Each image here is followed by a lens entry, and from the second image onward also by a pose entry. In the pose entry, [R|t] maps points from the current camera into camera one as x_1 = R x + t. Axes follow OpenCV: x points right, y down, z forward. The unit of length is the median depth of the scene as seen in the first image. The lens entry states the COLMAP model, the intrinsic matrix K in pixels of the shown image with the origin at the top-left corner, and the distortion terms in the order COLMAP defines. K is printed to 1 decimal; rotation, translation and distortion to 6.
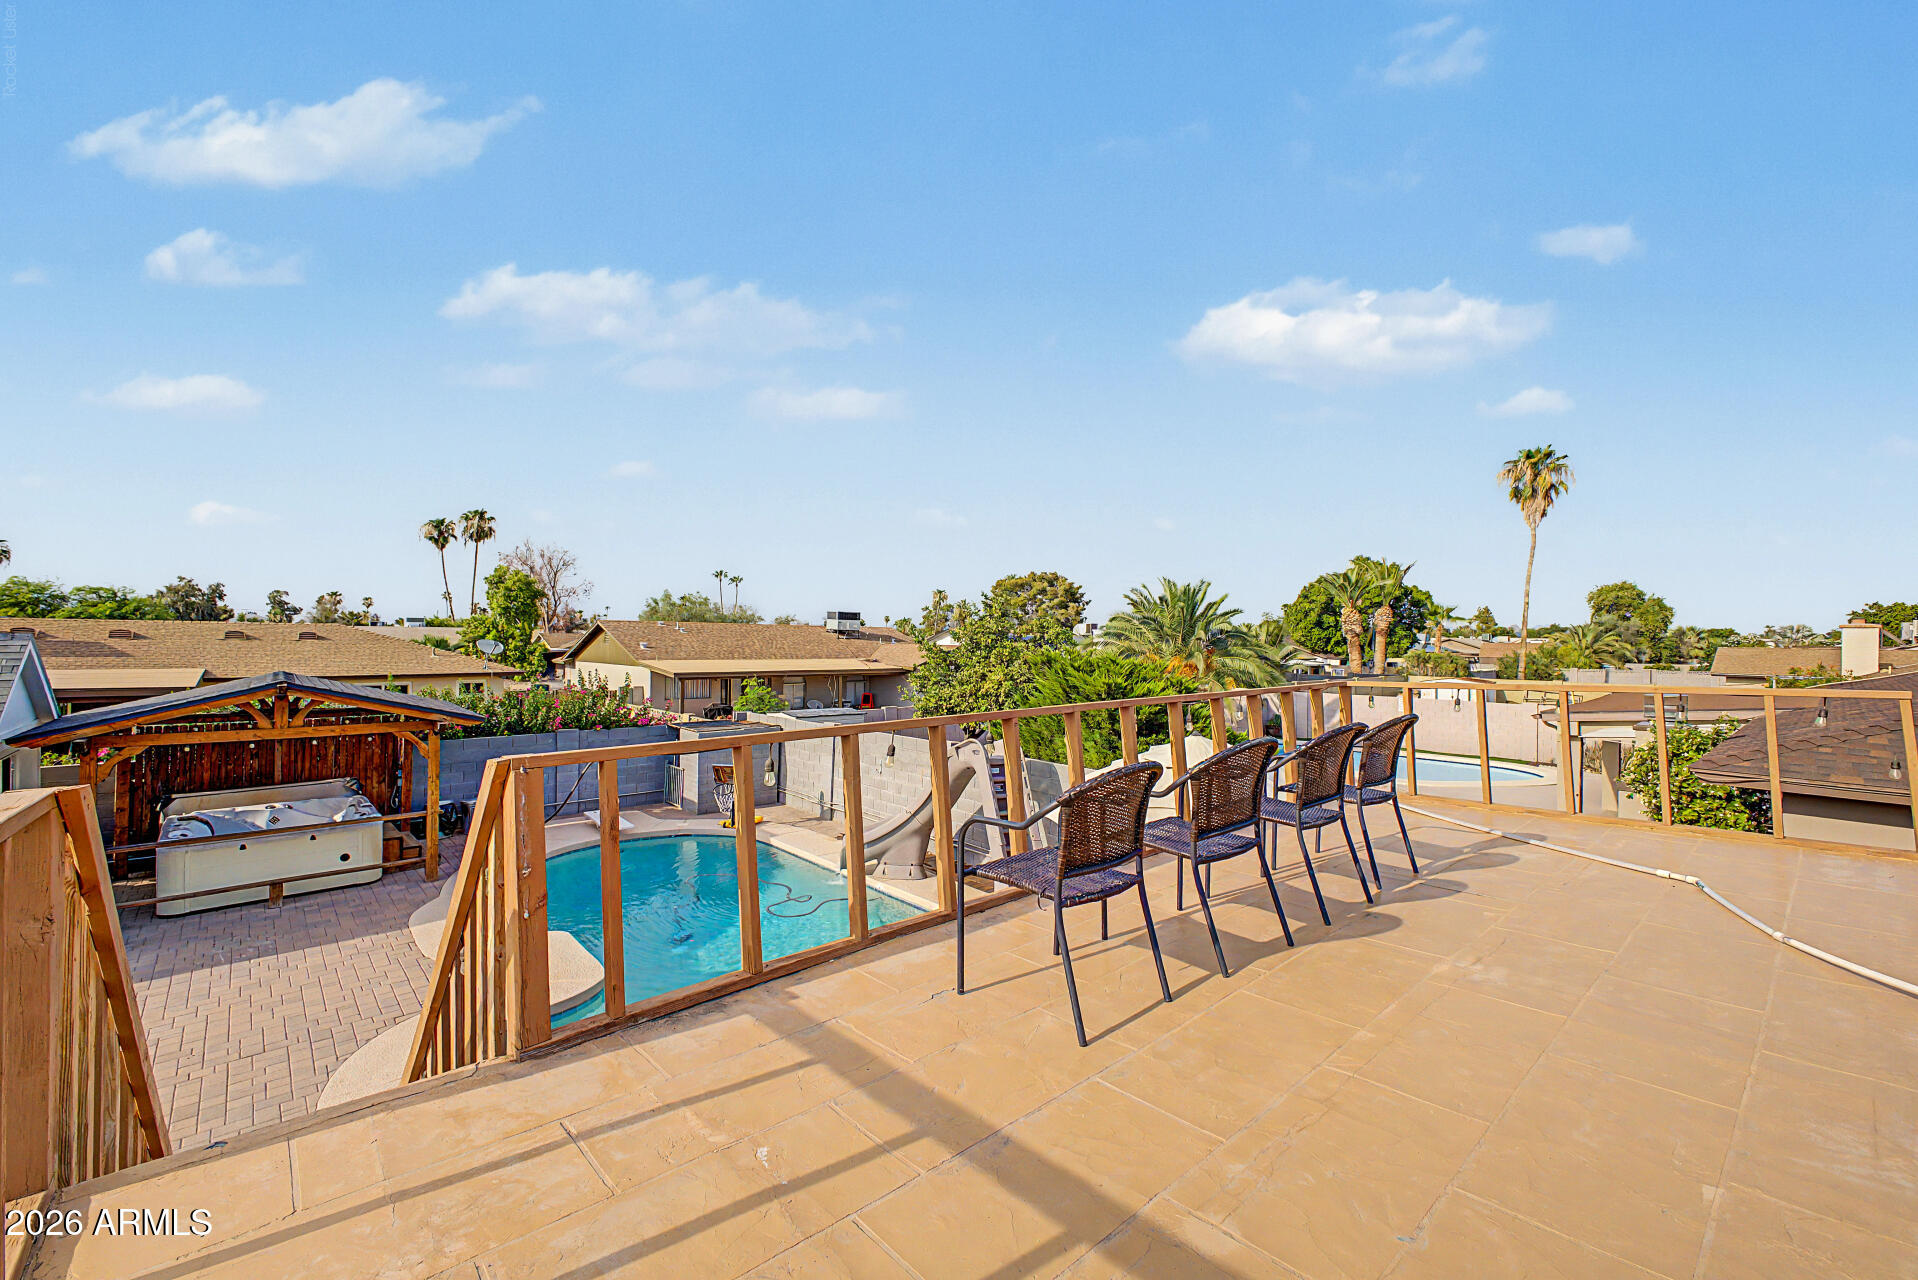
lens RADIAL K [[773.1, 0, 965.8], [0, 773.1, 639.2], [0, 0, 1]] dist [-0.001248, -0.000109]
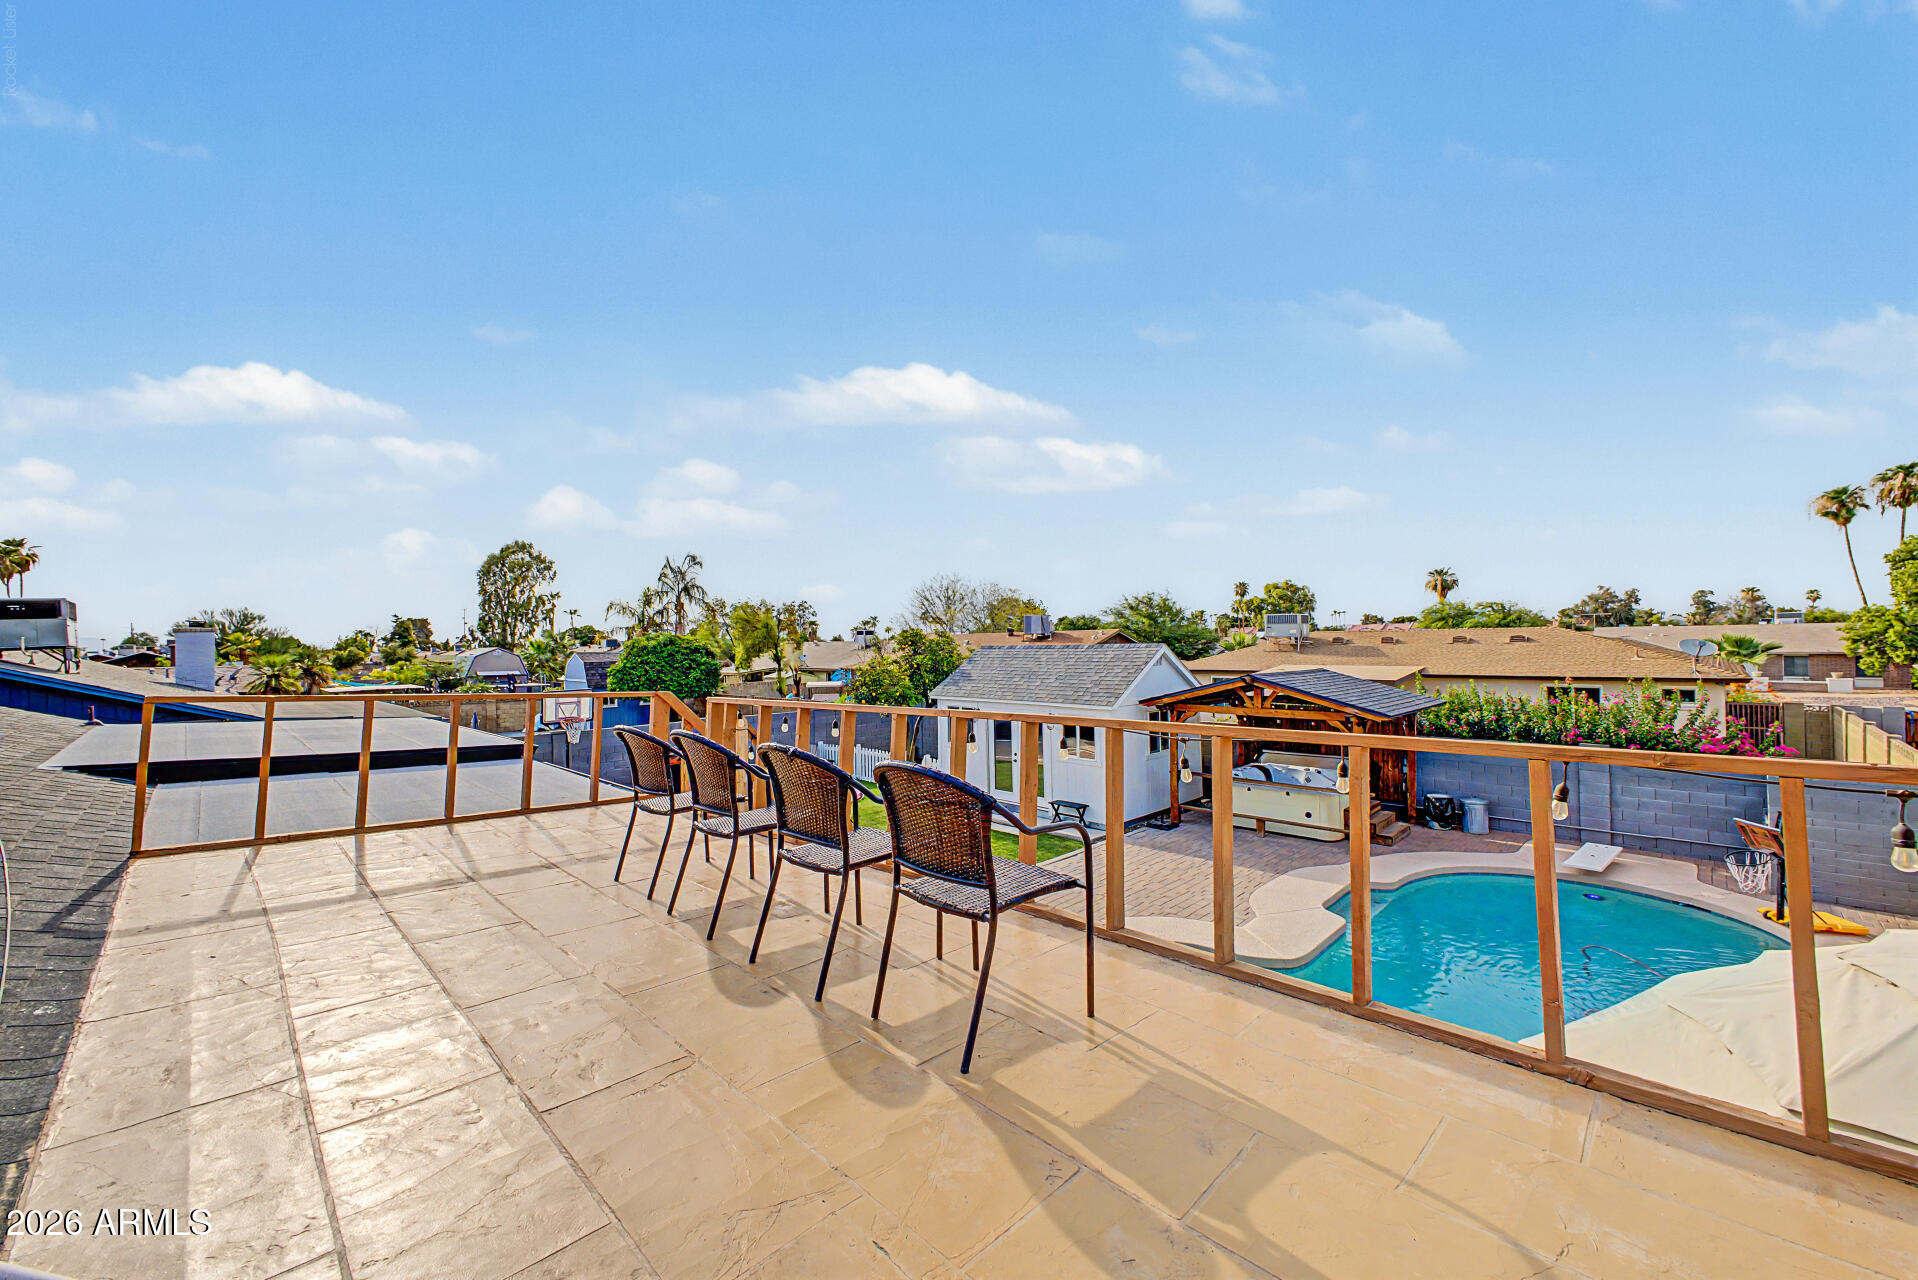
lens RADIAL K [[757.3, 0, 952.9], [0, 757.3, 647.3], [0, 0, 1]] dist [-0.002291, -0.000420]
pose [[0.035904, -0.006626, -0.999333, 0.077716], [0.014715, 0.999873, -0.006101, 0.000811], [0.999247, -0.014486, 0.035996, 0.067829]]
